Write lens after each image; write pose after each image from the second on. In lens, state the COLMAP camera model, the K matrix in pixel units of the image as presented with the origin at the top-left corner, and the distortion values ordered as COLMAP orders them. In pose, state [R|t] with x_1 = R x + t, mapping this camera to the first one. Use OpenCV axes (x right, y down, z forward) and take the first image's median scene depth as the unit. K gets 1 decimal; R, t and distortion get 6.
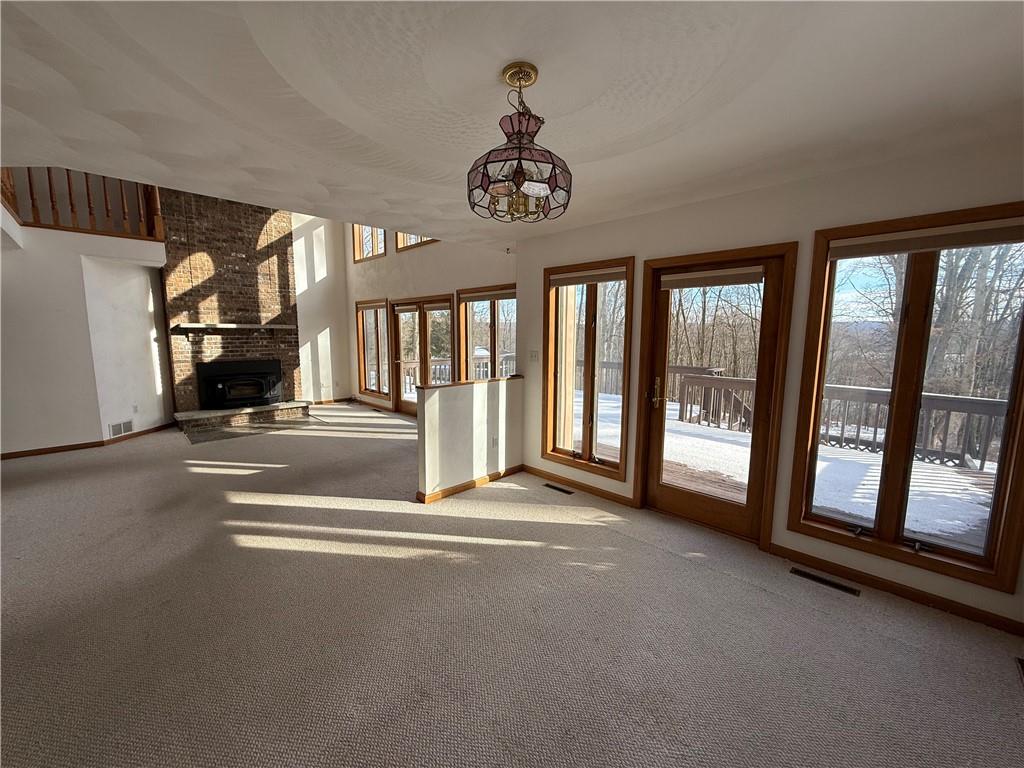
lens RADIAL K [[403.3, 0, 512.0], [0, 403.3, 384.0], [0, 0, 1]] dist [0.001563, -0.000046]
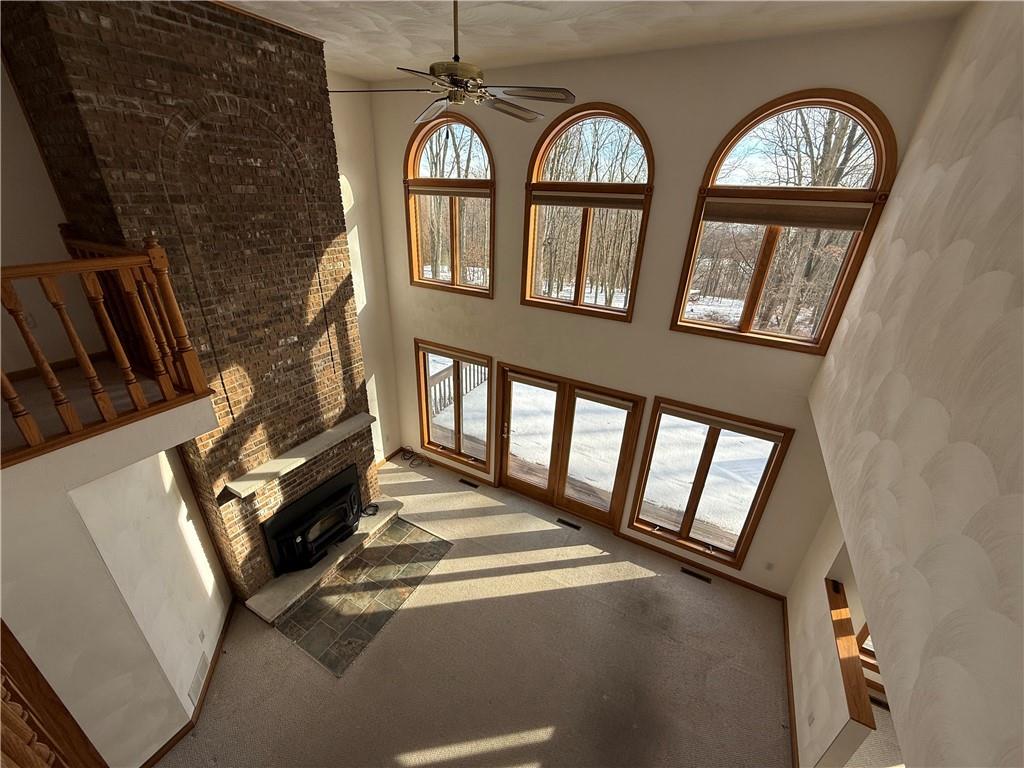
lens RADIAL K [[403.3, 0, 512.0], [0, 403.3, 384.0], [0, 0, 1]] dist [0.001563, -0.000046]
pose [[0.958621, -0.092683, 0.269174, -0.532580], [0.002784, 0.948527, 0.316684, -0.442385], [-0.284670, -0.302830, 0.909536, 0.364745]]
